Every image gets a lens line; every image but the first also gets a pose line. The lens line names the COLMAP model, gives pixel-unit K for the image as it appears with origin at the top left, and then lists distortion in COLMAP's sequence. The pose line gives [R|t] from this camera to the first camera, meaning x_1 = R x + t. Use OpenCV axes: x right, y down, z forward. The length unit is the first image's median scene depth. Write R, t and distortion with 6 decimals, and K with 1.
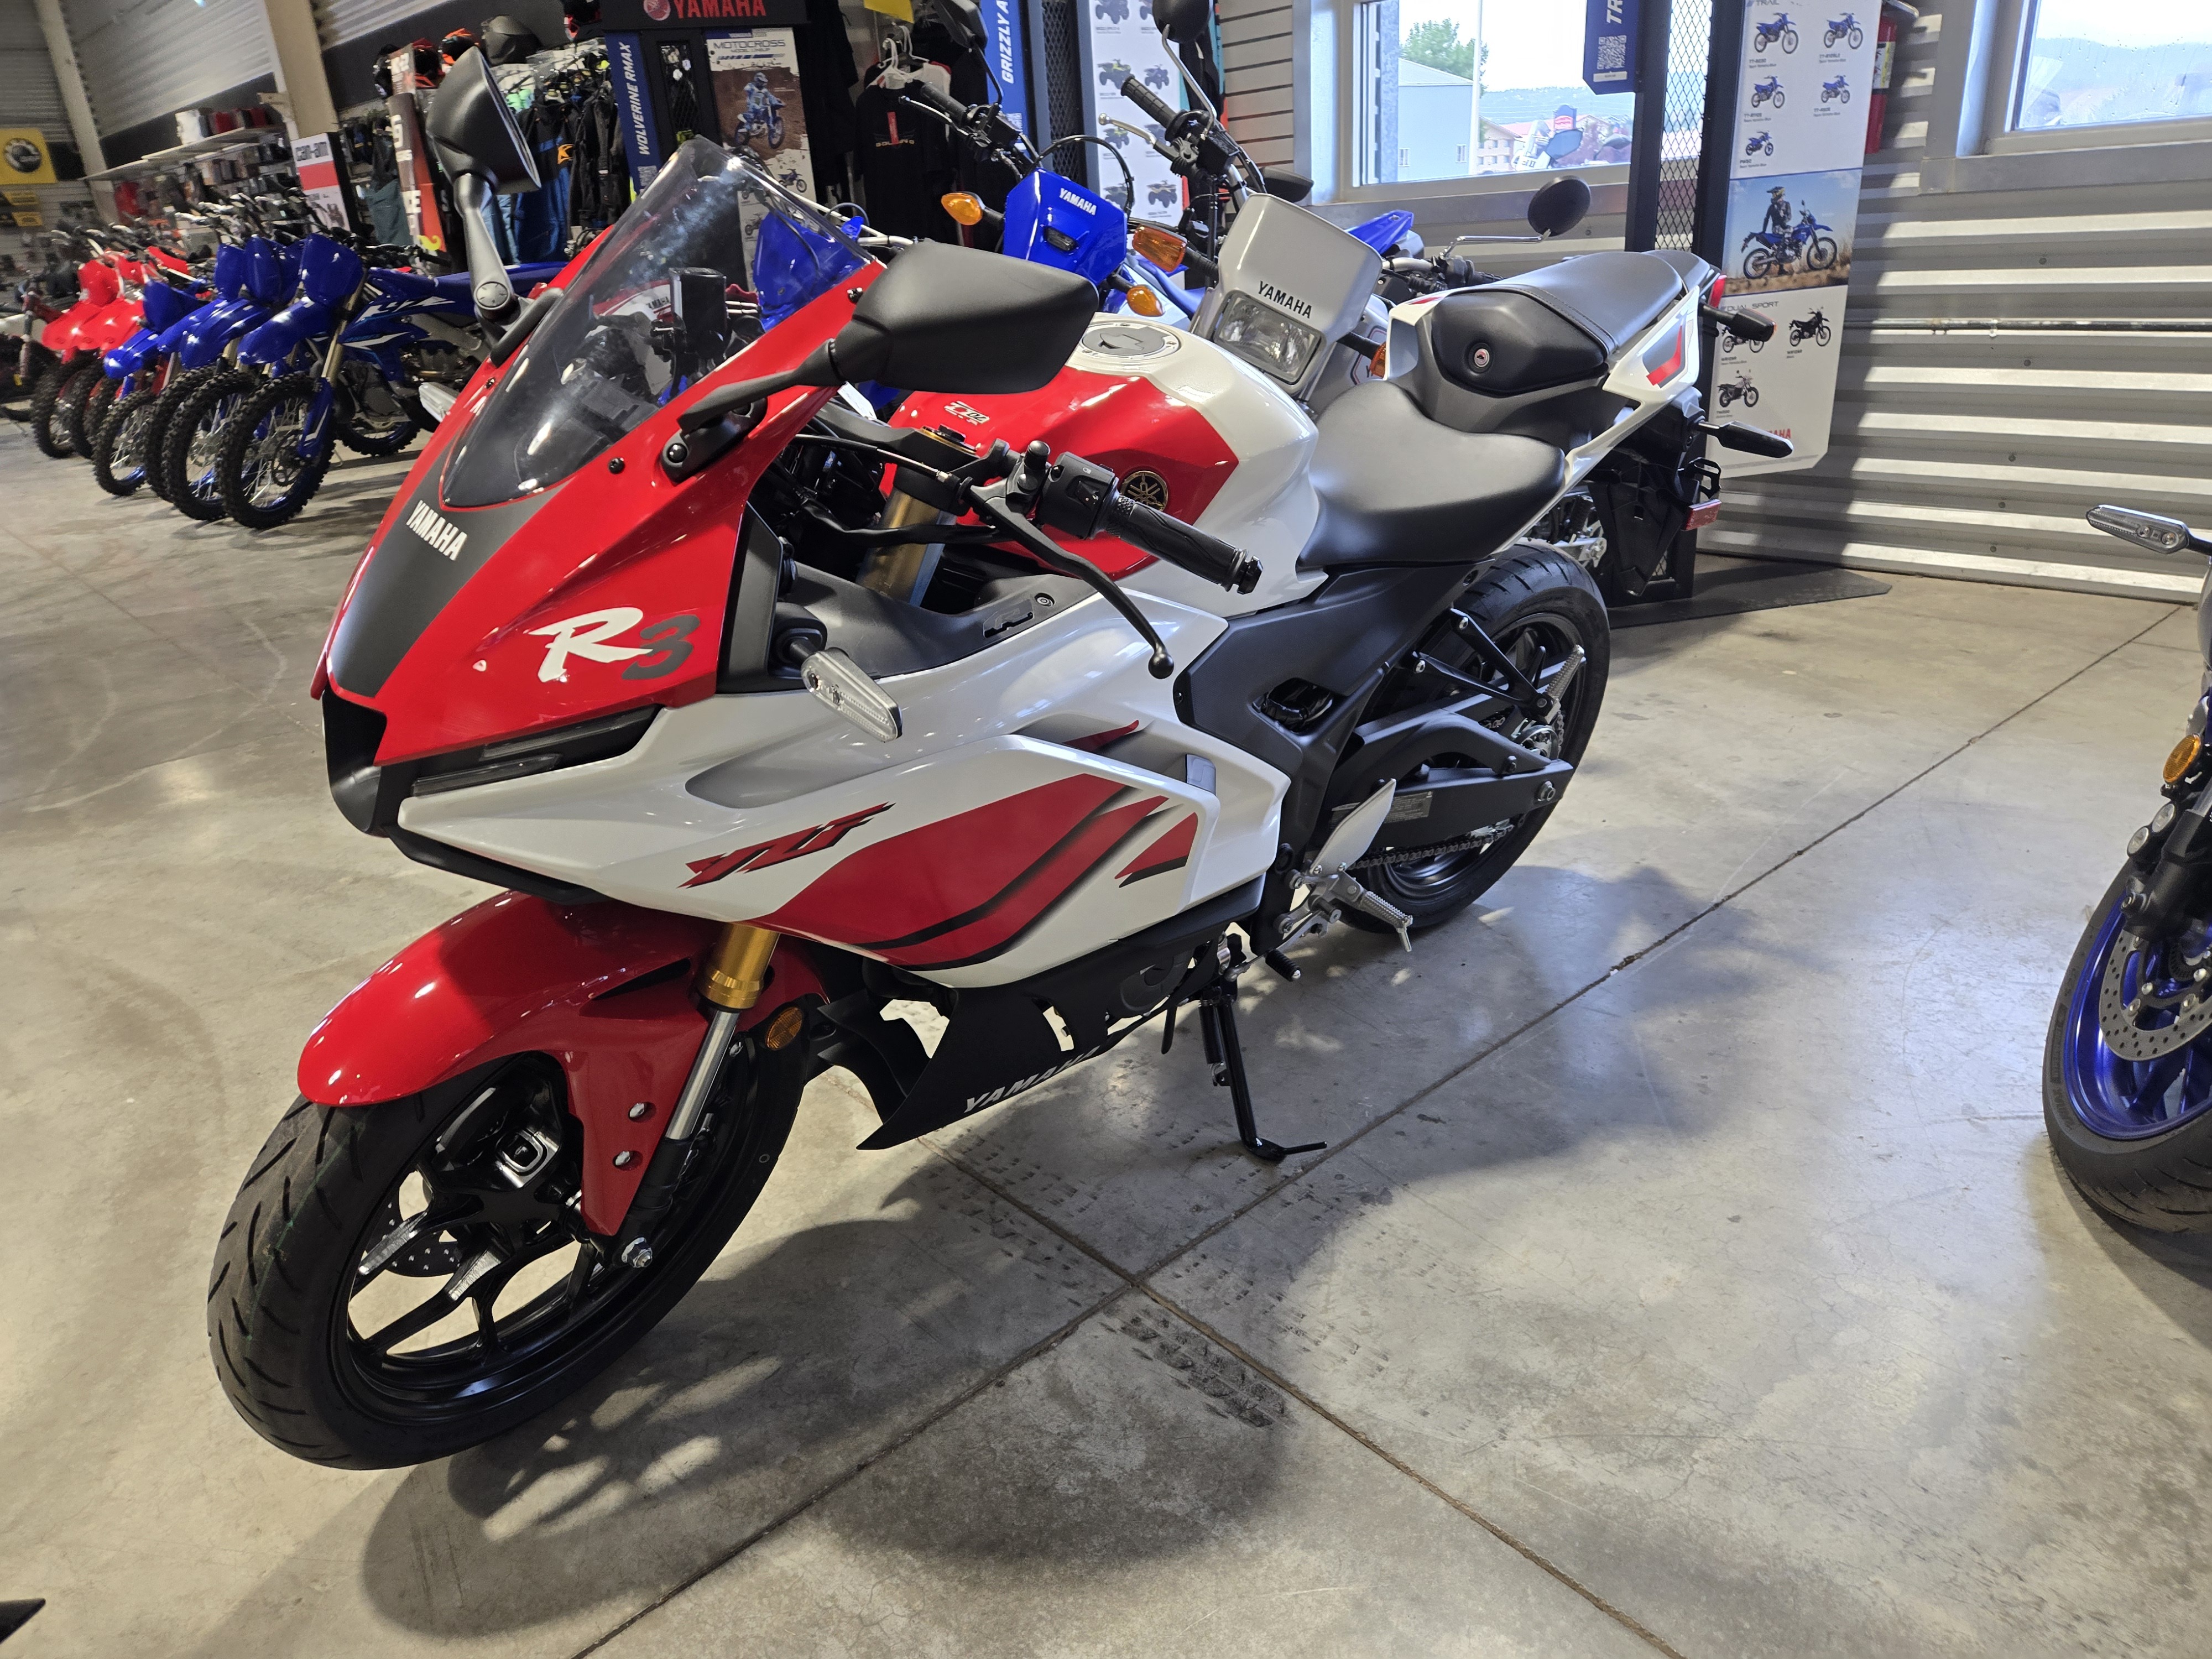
lens RADIAL K [[1451.8, 0, 1105.1], [0, 1451.8, 806.1], [0, 0, 1]] dist [0.072049, -0.063568]
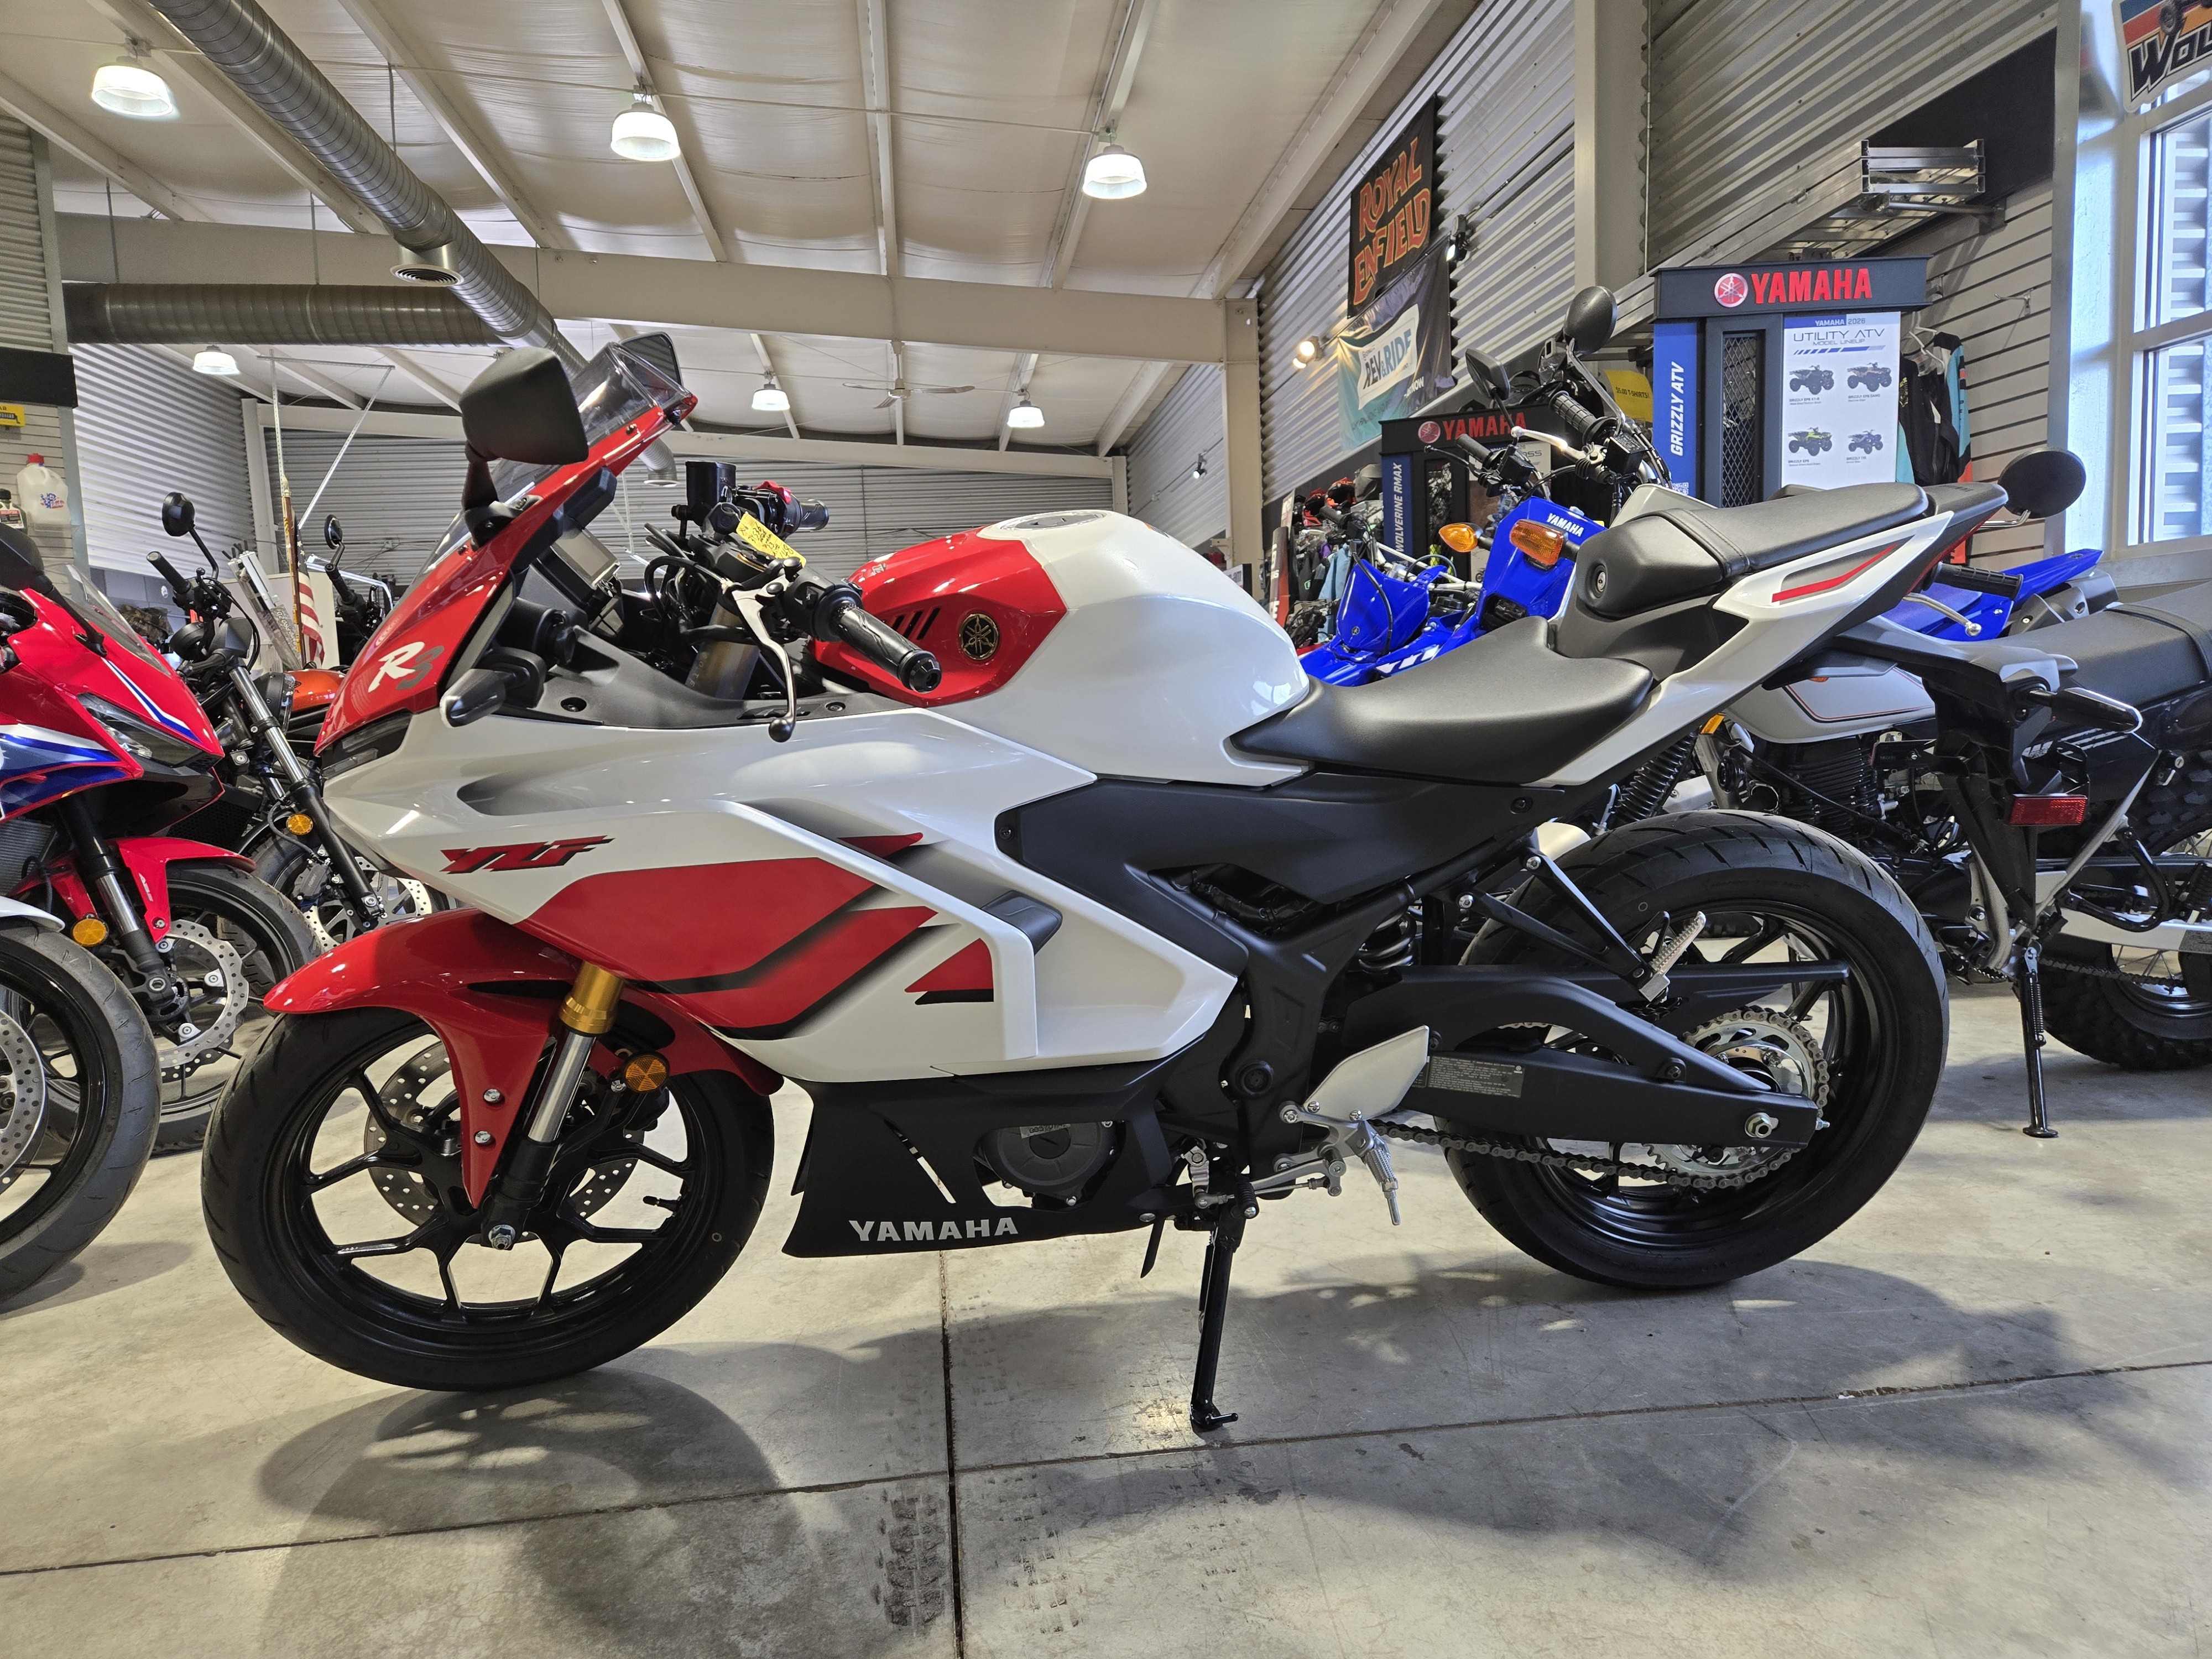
lens RADIAL K [[1440.6, 0, 1101.3], [0, 1440.6, 828.5], [0, 0, 1]] dist [0.076755, -0.061182]
pose [[0.819254, 0.081485, -0.567612, 0.546825], [-0.225027, 0.956136, -0.187530, 0.079052], [0.527433, 0.281362, 0.801654, 0.171501]]
